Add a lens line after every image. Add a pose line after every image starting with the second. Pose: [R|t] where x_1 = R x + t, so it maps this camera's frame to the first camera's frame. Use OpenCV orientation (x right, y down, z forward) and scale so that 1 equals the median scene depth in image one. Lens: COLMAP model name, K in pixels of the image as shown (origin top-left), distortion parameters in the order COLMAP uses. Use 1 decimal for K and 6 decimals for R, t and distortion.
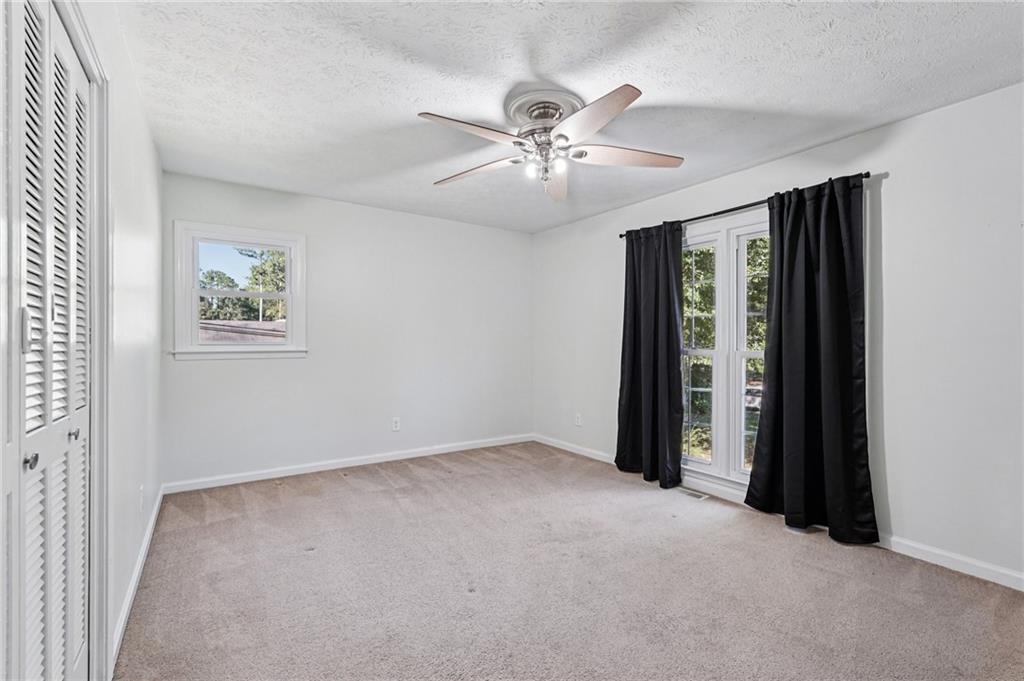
lens RADIAL K [[457.3, 0, 507.4], [0, 457.3, 341.5], [0, 0, 1]] dist [-0.012719, 0.007529]
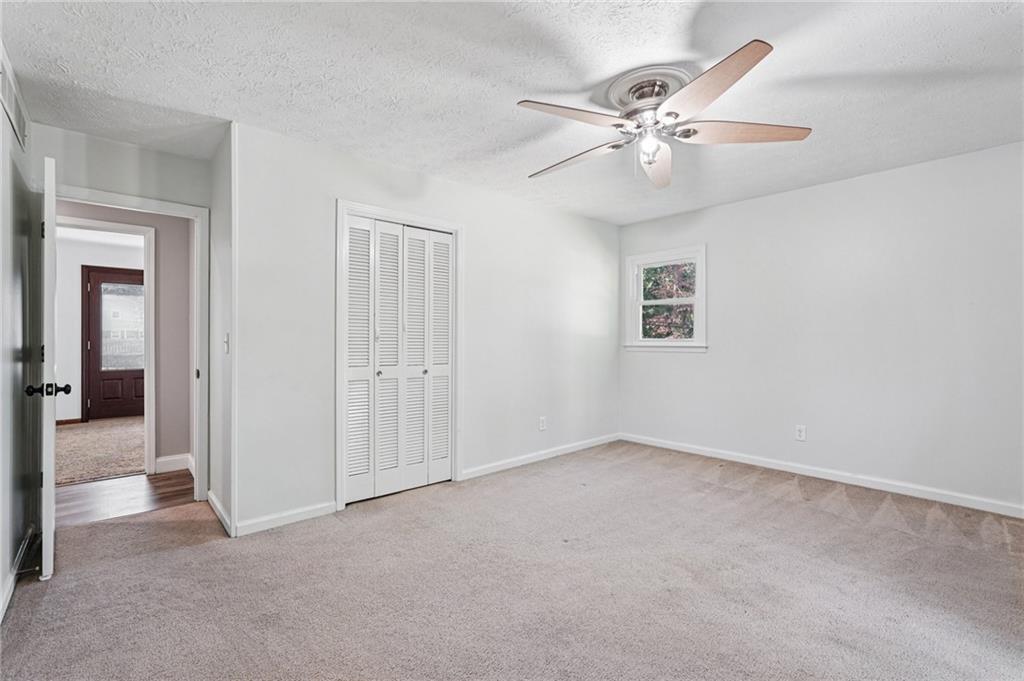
lens RADIAL K [[457.3, 0, 510.2], [0, 457.3, 339.5], [0, 0, 1]] dist [-0.012719, 0.007529]
pose [[0.132467, 0.000795, -0.991187, 0.665121], [0.001004, 0.999999, 0.000936, 0.001775], [0.991187, -0.001120, 0.132467, 0.410461]]
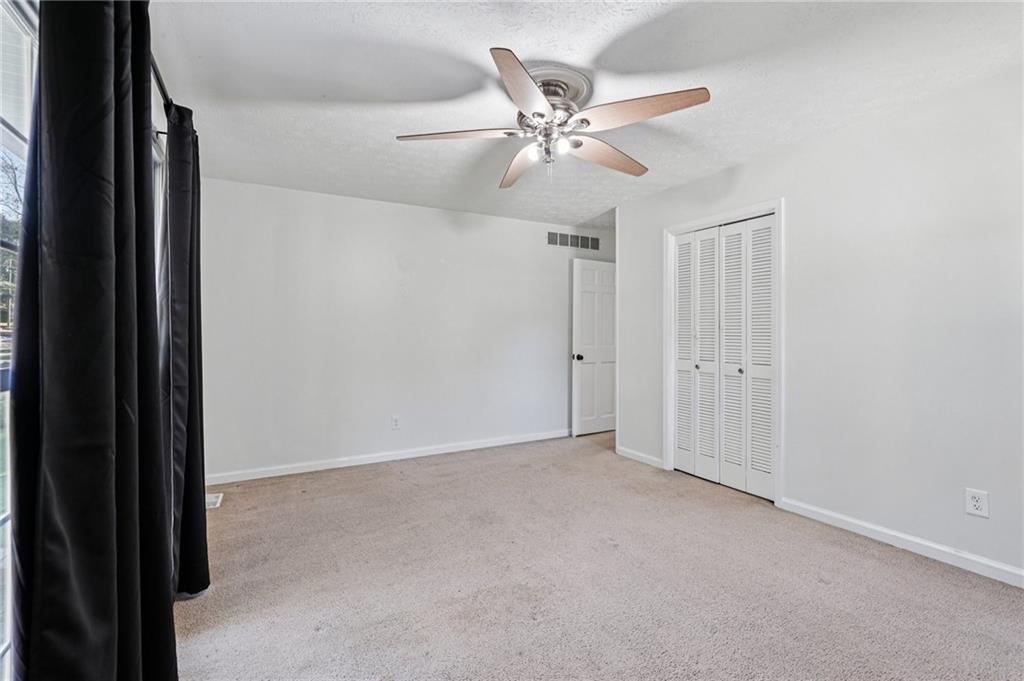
lens RADIAL K [[457.3, 0, 515.6], [0, 457.3, 337.5], [0, 0, 1]] dist [-0.012719, 0.007529]
pose [[-0.996810, -0.006812, 0.079520, 0.046478], [-0.006407, 0.999965, 0.005340, 0.001430], [-0.079554, 0.004814, -0.996819, 1.334690]]
